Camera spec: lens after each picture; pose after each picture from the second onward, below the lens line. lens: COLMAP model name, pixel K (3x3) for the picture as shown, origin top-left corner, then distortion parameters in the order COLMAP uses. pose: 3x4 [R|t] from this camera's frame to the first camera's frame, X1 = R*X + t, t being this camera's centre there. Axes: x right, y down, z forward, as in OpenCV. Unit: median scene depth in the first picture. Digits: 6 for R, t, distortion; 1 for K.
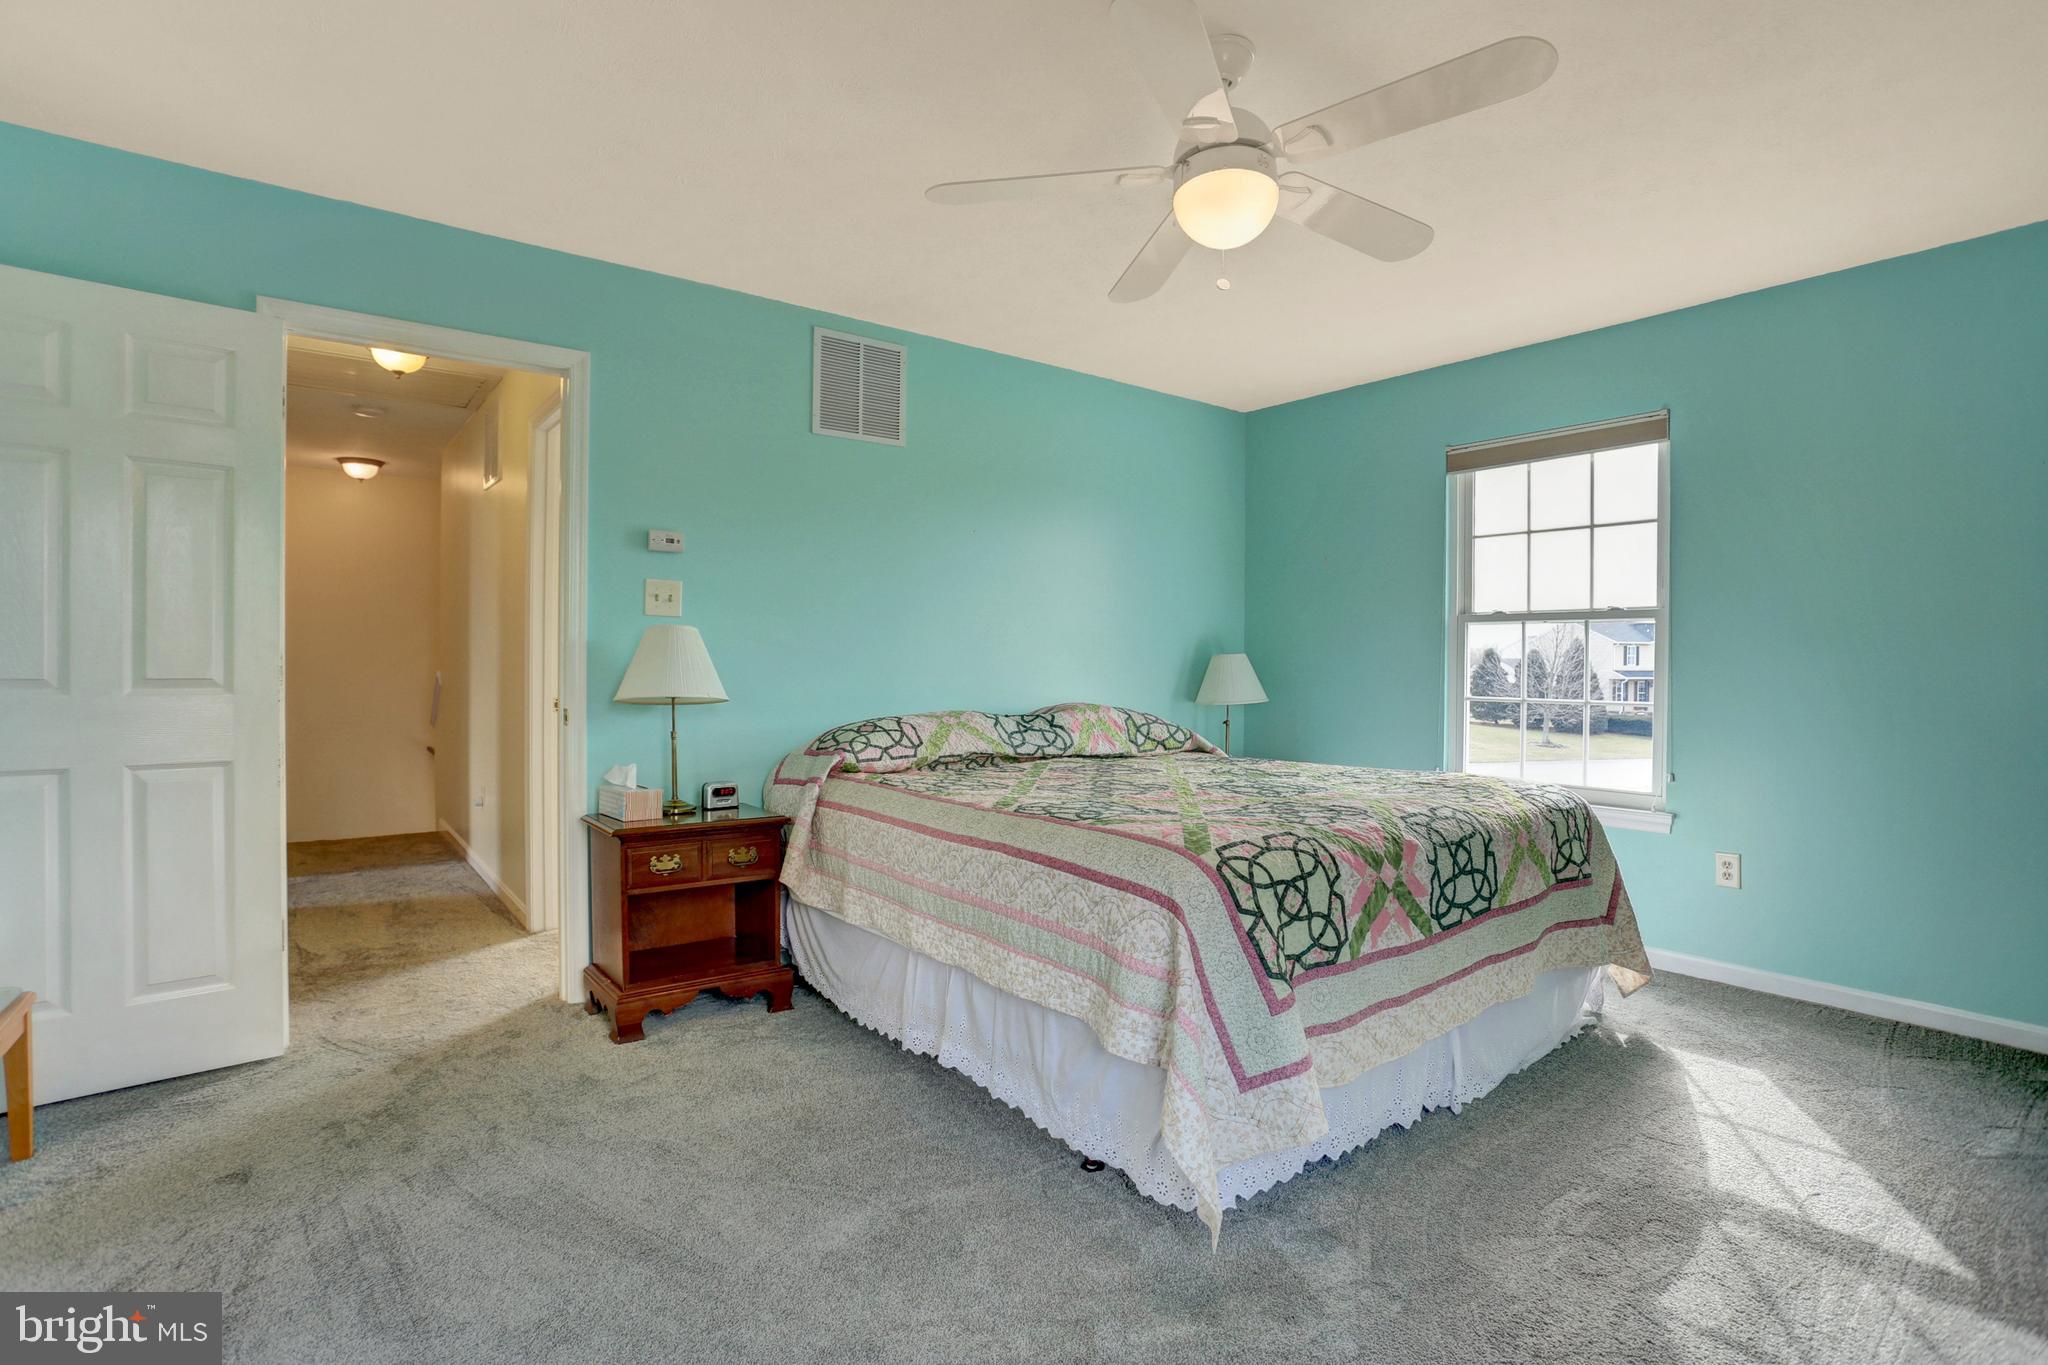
lens RADIAL K [[995.0, 0, 1027.1], [0, 995.0, 677.5], [0, 0, 1]] dist [-0.081497, 0.037607]
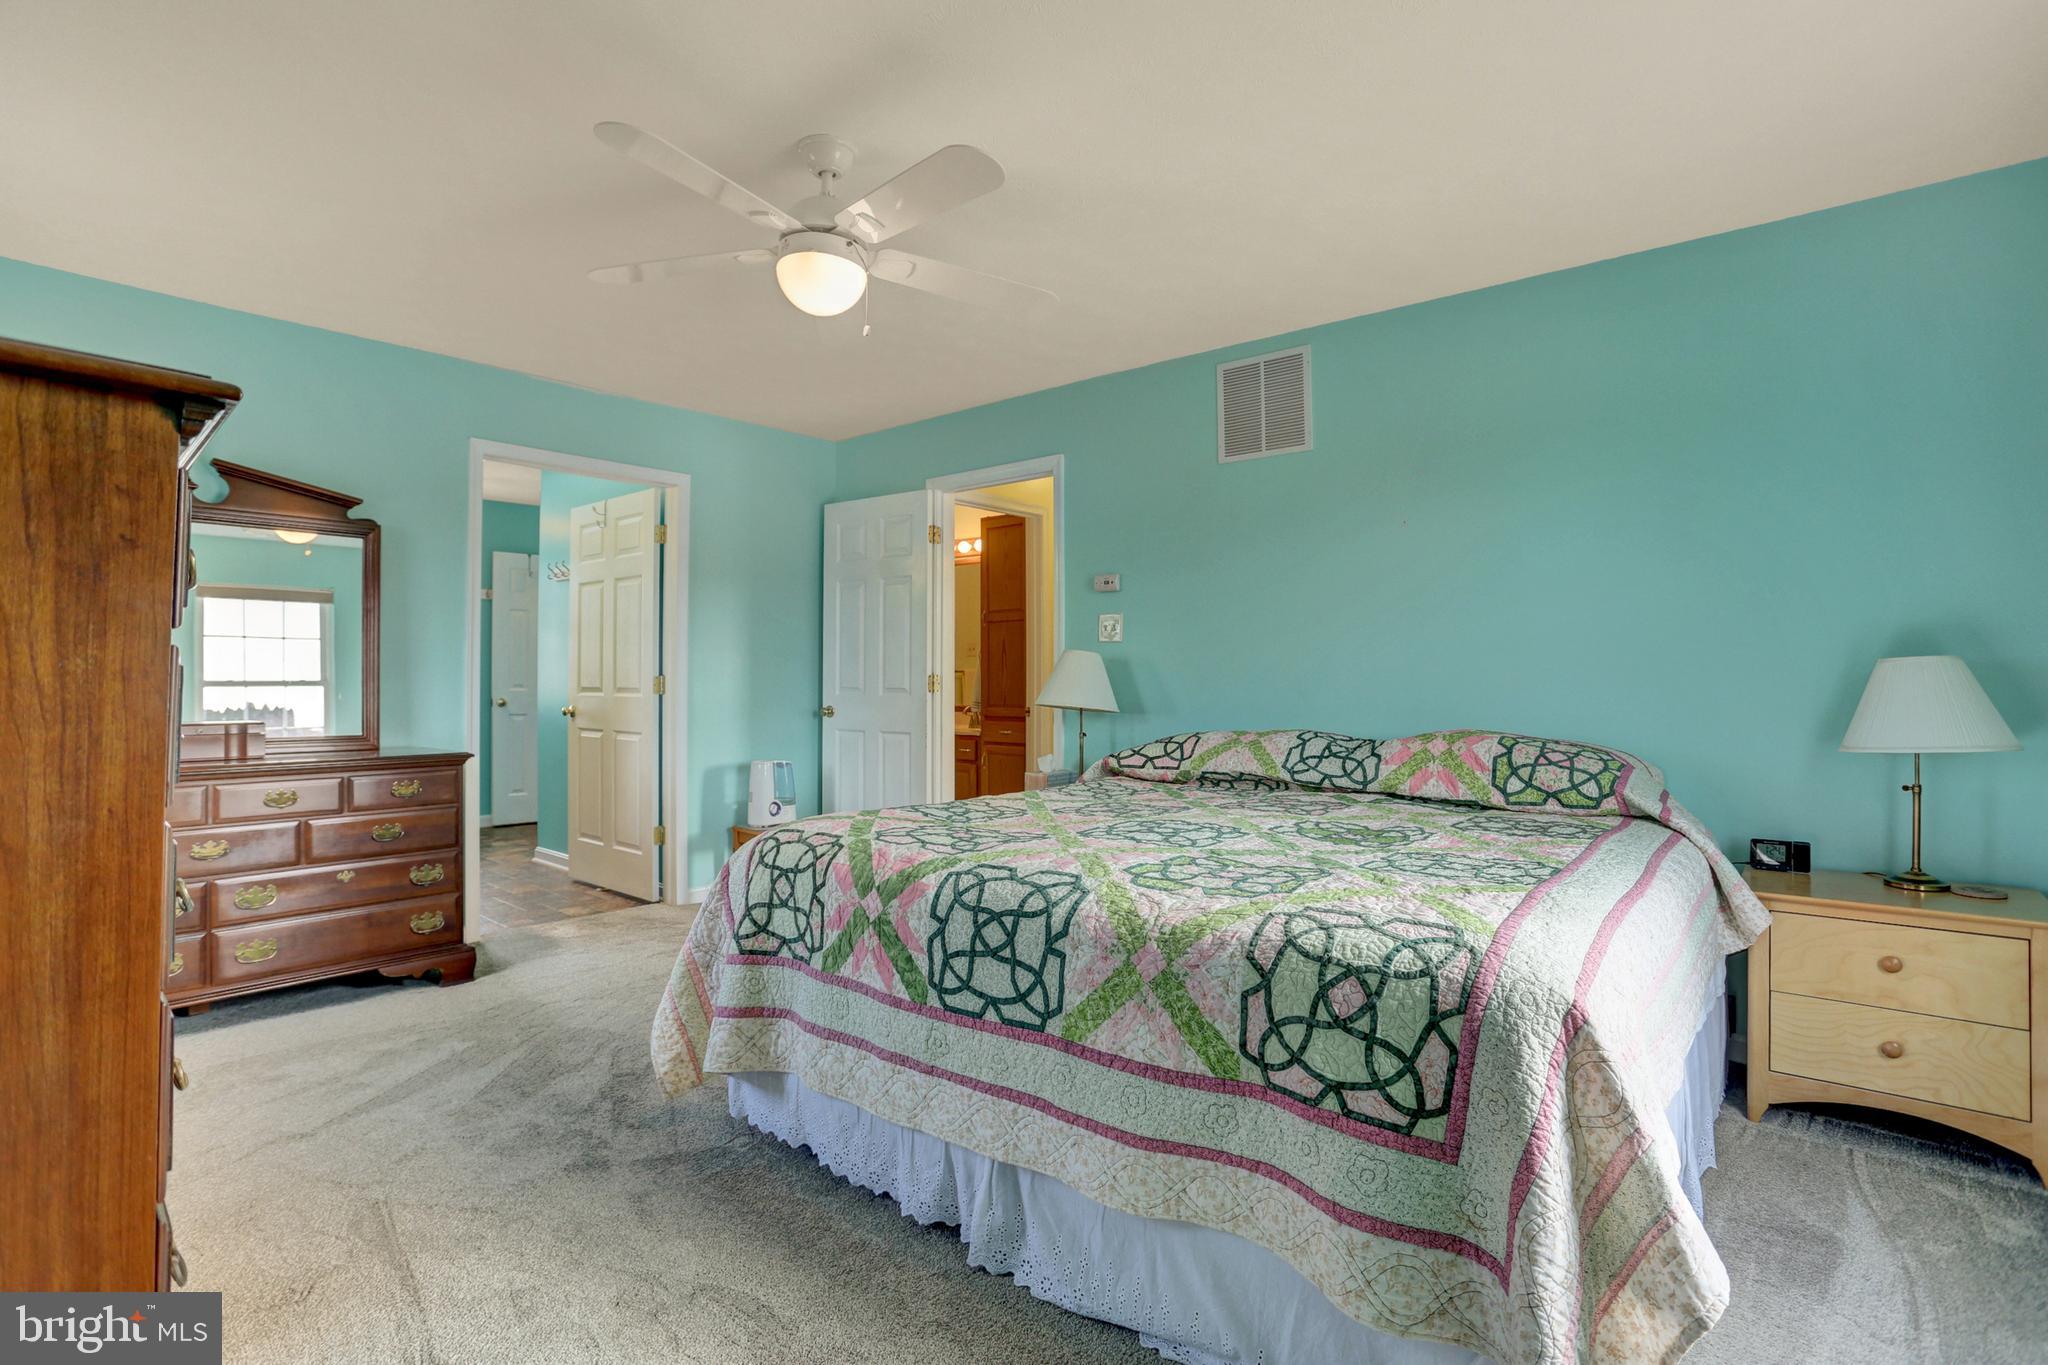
lens RADIAL K [[995.0, 0, 1027.1], [0, 995.0, 677.5], [0, 0, 1]] dist [-0.081497, 0.037607]
pose [[0.203376, -0.008156, -0.979067, 0.888034], [-0.014659, 0.999828, -0.011374, -0.000882], [0.978991, 0.016665, 0.203222, 0.653725]]
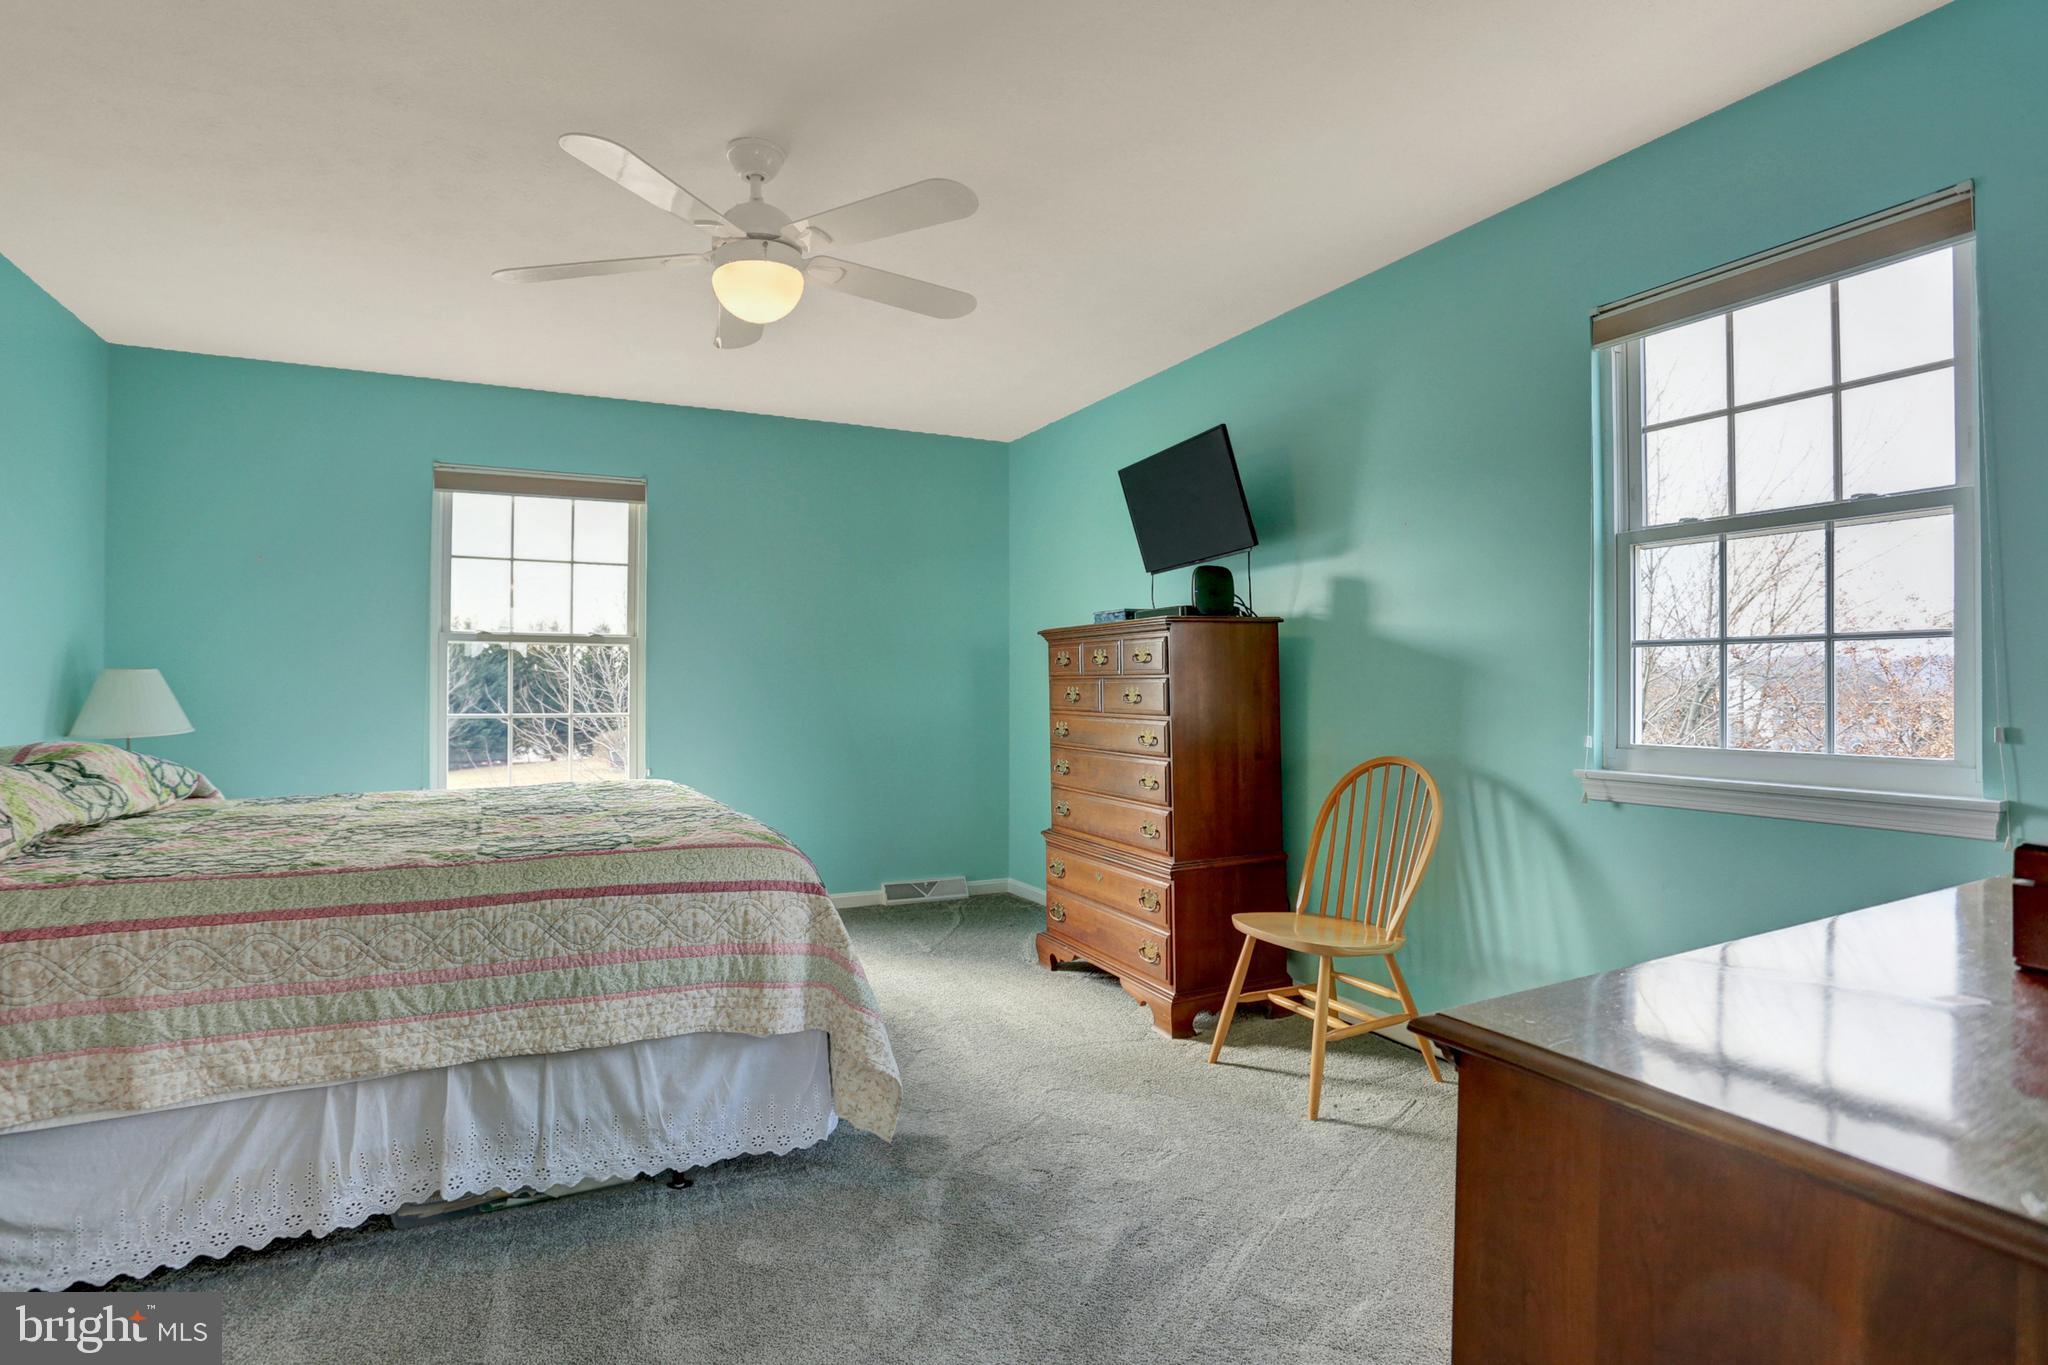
lens RADIAL K [[1019.4, 0, 998.4], [0, 1019.4, 685.7], [0, 0, 1]] dist [-0.056679, 0.019089]
pose [[0.206284, -0.006691, 0.978469, -0.579210], [0.014504, 0.999888, 0.003780, -0.007215], [-0.978385, 0.013412, 0.206358, 0.307553]]
